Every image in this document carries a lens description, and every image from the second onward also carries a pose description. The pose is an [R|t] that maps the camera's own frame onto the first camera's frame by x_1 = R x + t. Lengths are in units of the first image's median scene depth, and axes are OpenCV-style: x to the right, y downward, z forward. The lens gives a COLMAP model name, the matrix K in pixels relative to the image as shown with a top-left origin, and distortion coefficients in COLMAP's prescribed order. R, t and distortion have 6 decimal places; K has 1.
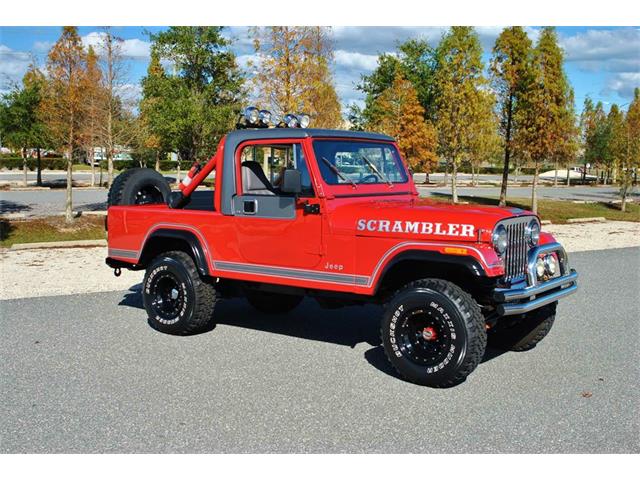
lens RADIAL K [[794.1, 0, 320.0], [0, 794.1, 240.0], [0, 0, 1]] dist [-0.074750, 0.034239]
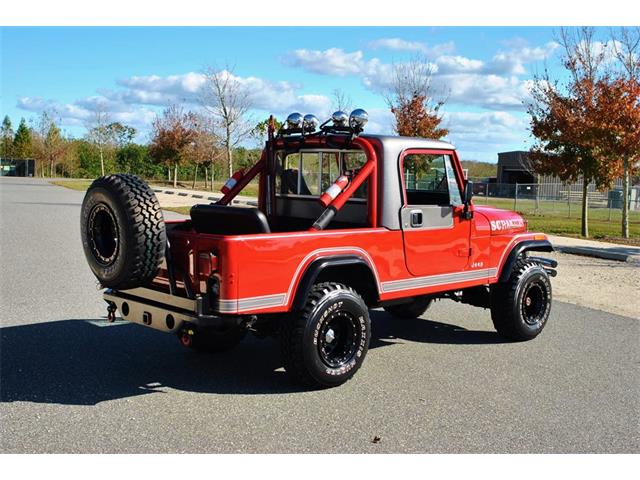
lens RADIAL K [[794.1, 0, 320.0], [0, 794.1, 240.0], [0, 0, 1]] dist [-0.074750, 0.034239]
pose [[0.167471, -0.097667, 0.981027, -1.175833], [0.066948, 0.993910, 0.087521, -0.120793], [-0.983601, 0.051020, 0.172990, 1.063073]]
